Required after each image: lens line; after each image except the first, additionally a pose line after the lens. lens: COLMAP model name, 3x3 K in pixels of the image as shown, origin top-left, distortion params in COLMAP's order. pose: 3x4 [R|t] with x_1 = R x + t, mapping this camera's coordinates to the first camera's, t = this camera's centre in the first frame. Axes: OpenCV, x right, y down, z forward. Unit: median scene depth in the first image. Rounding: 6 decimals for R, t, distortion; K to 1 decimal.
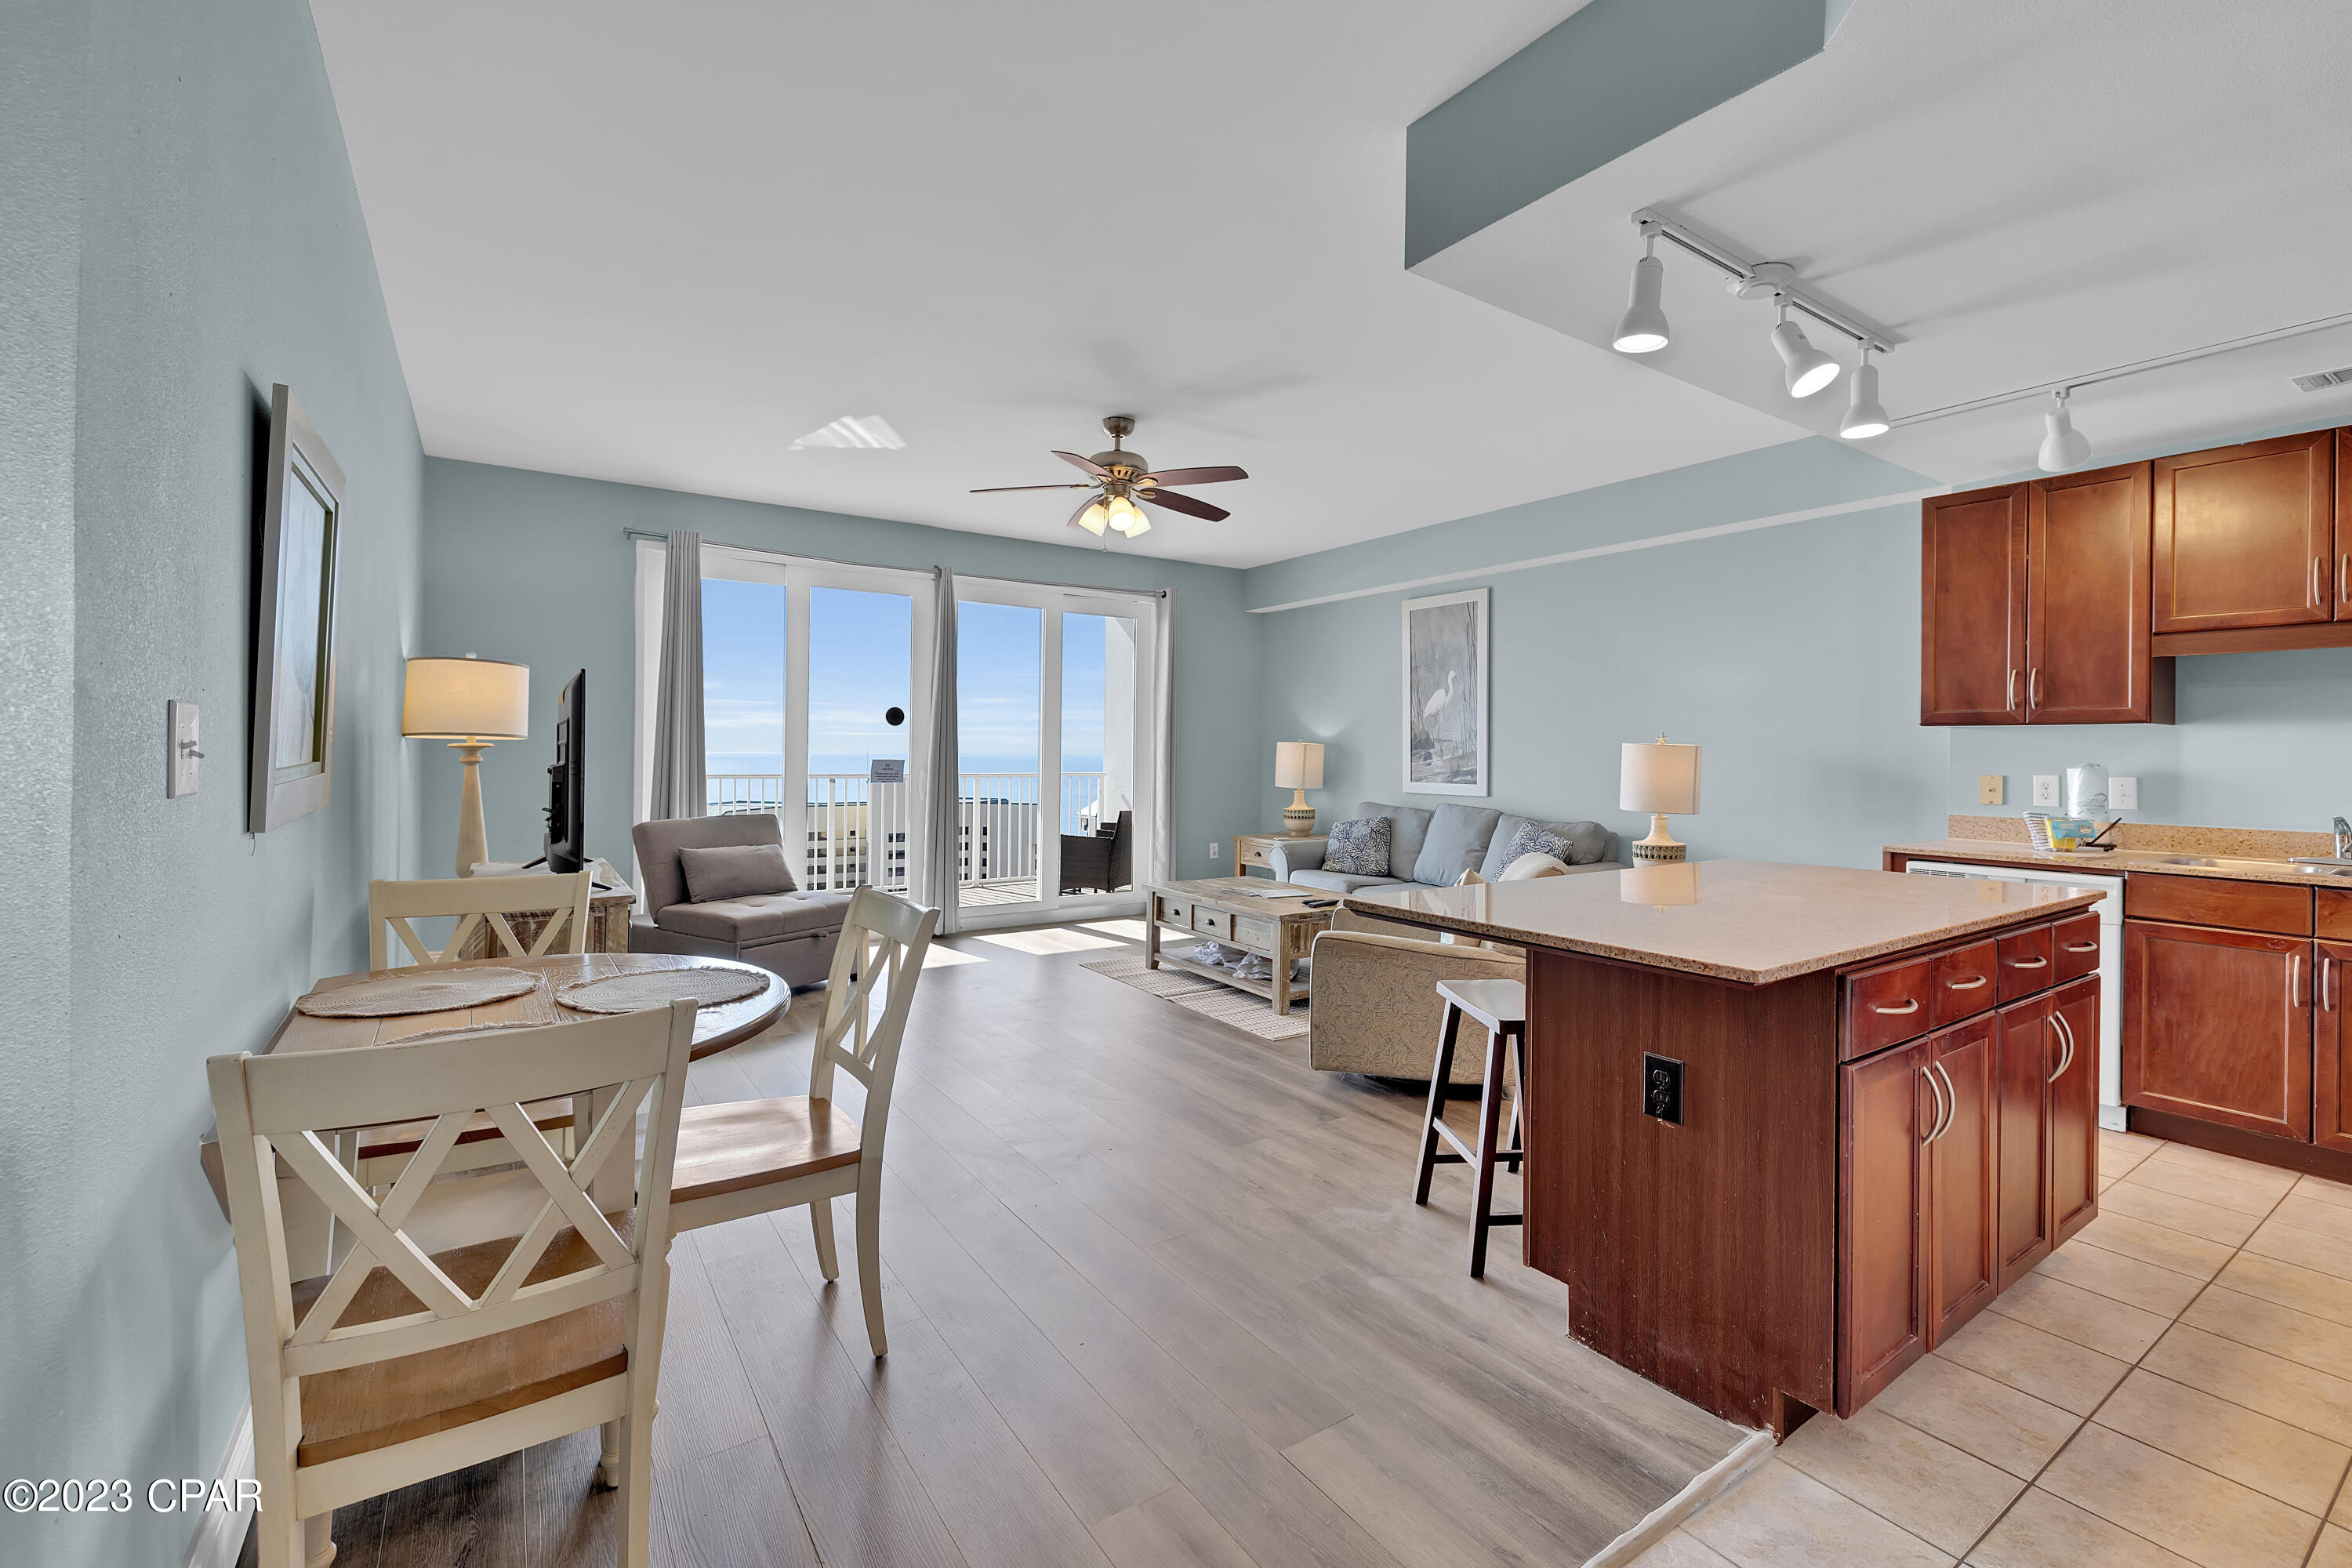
lens RADIAL K [[995.0, 0, 1196.2], [0, 995.0, 751.6], [0, 0, 1]] dist [0.000712, 0.000076]
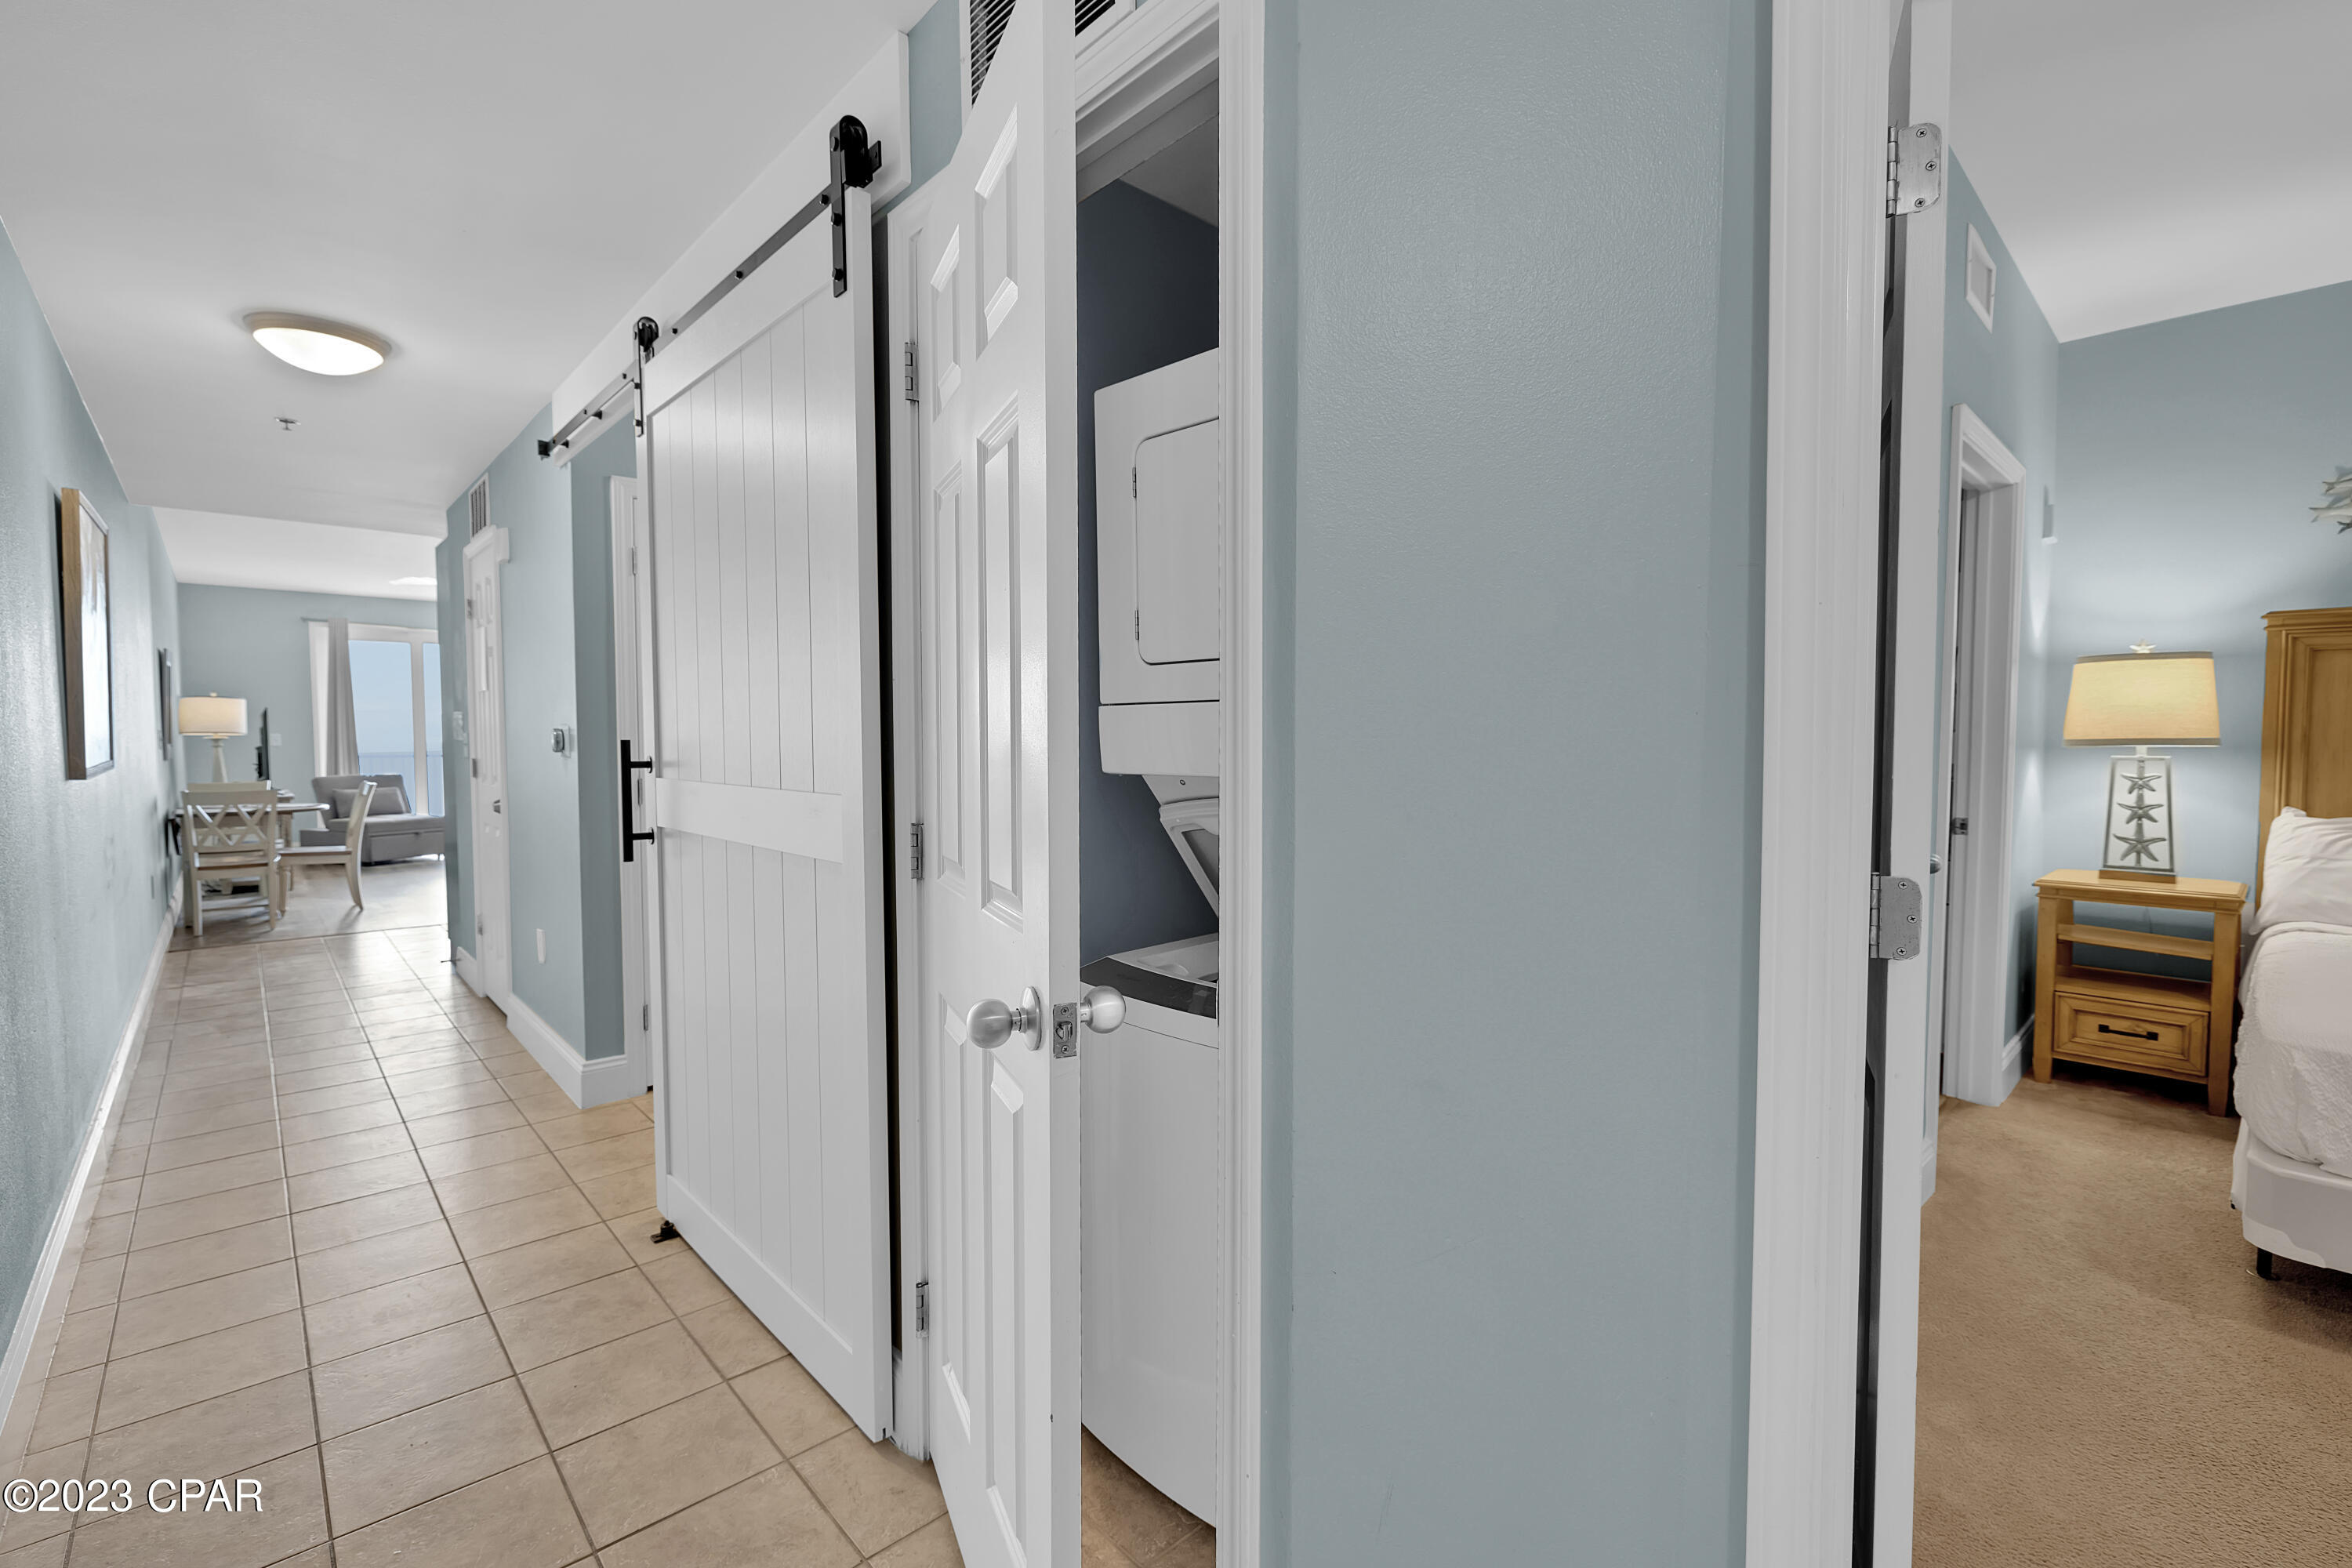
lens RADIAL K [[1034.1, 0, 1176.0], [0, 1034.1, 784.0], [0, 0, 1]] dist [-0.000575, -0.000135]
pose [[0.991110, -0.021049, 0.131366, 0.633153], [0.014547, 0.998630, 0.050260, 0.006635], [-0.132244, -0.047903, 0.990059, -0.915960]]
